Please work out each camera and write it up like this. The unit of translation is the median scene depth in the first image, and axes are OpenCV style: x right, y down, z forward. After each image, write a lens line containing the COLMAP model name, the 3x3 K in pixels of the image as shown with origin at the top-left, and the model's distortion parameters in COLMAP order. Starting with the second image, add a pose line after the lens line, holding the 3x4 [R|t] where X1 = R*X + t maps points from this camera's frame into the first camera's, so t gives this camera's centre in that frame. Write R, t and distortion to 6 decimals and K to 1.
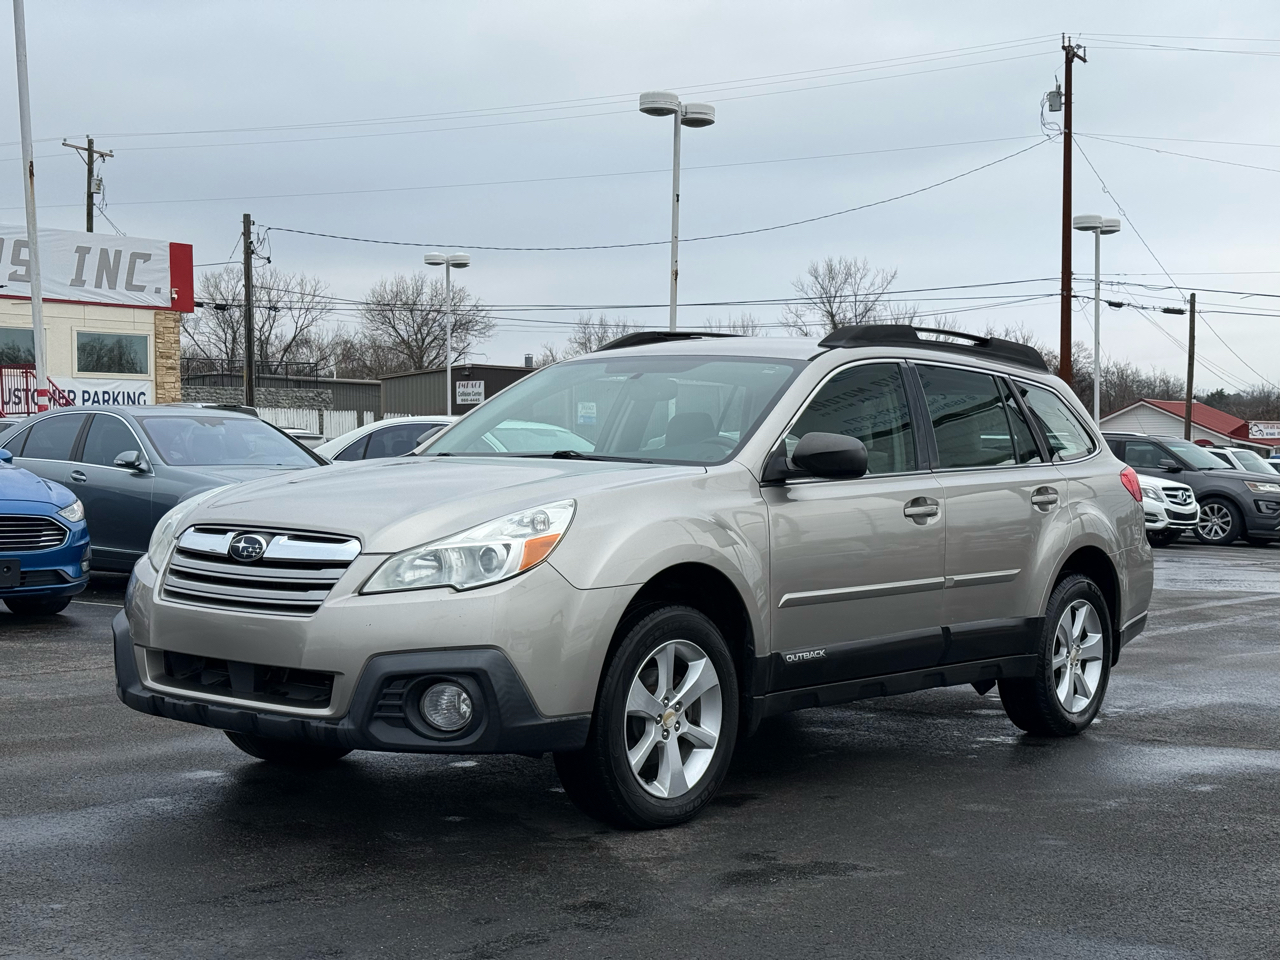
lens RADIAL K [[1811.1, 0, 638.1], [0, 1811.1, 490.3], [0, 0, 1]] dist [0.180862, -0.350830]
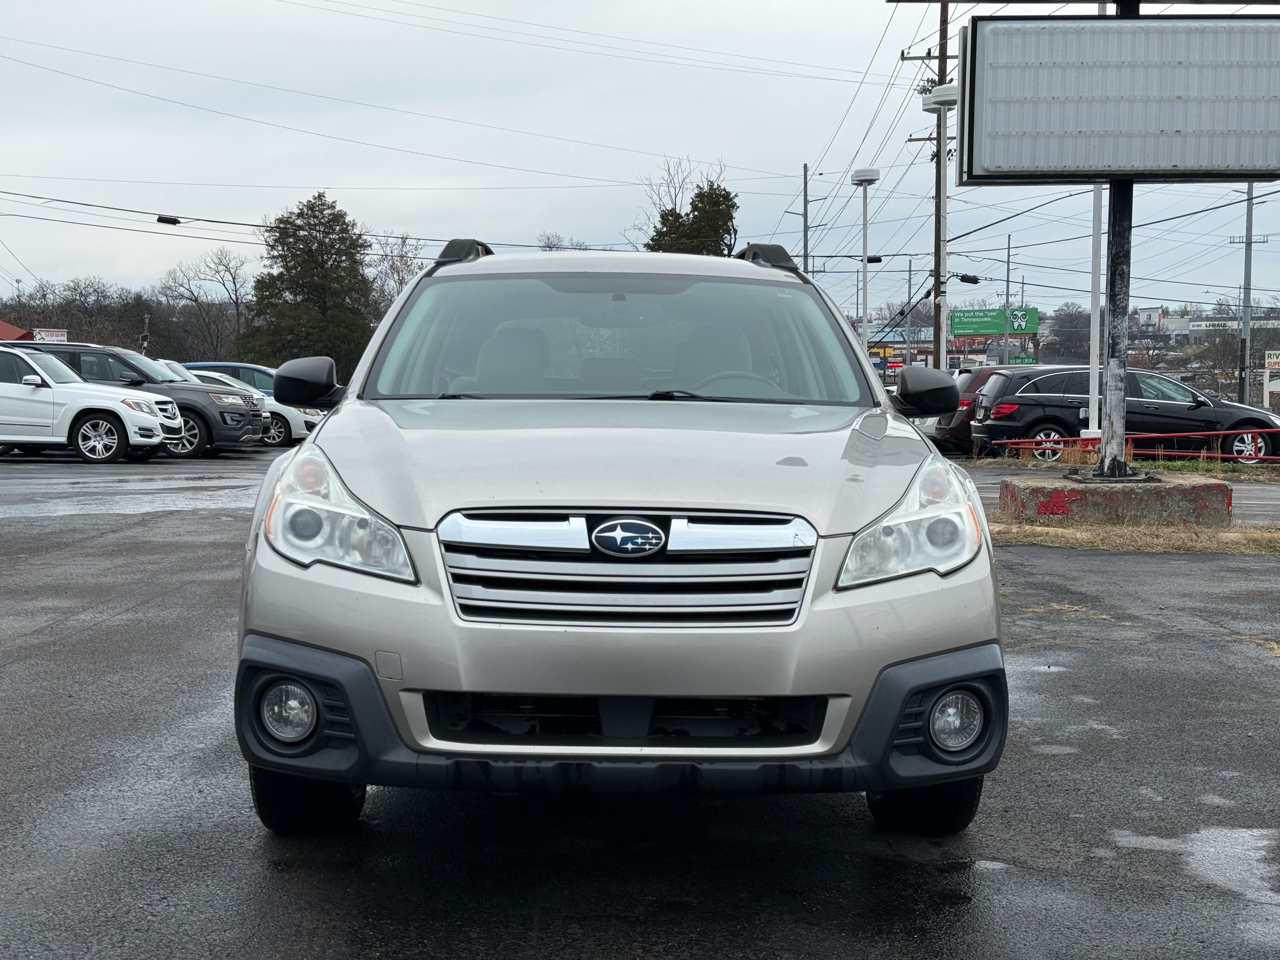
lens RADIAL K [[1785.9, 0, 640.3], [0, 1785.9, 497.5], [0, 0, 1]] dist [0.157465, -0.323004]
pose [[0.754034, -0.054799, 0.654546, -0.648387], [0.017797, 0.997852, 0.063039, -0.027908], [-0.656594, -0.035884, 0.753390, 0.450428]]
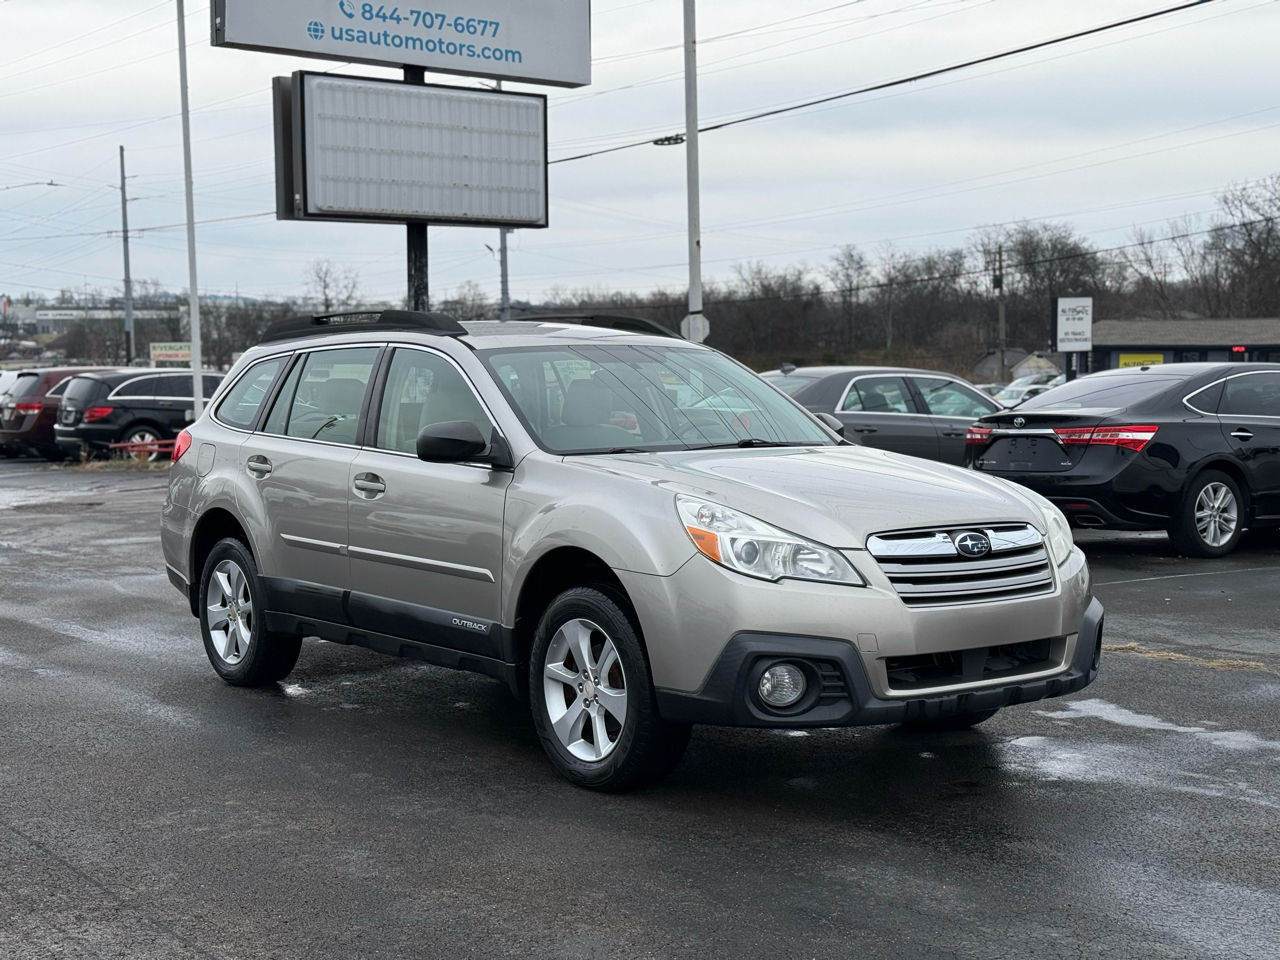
lens RADIAL K [[1811.1, 0, 638.1], [0, 1811.1, 490.3], [0, 0, 1]] dist [0.180862, -0.350830]
pose [[0.207152, -0.086347, 0.974491, -1.279367], [0.029550, 0.996195, 0.081988, -0.094027], [-0.977862, 0.011812, 0.208916, 0.934525]]
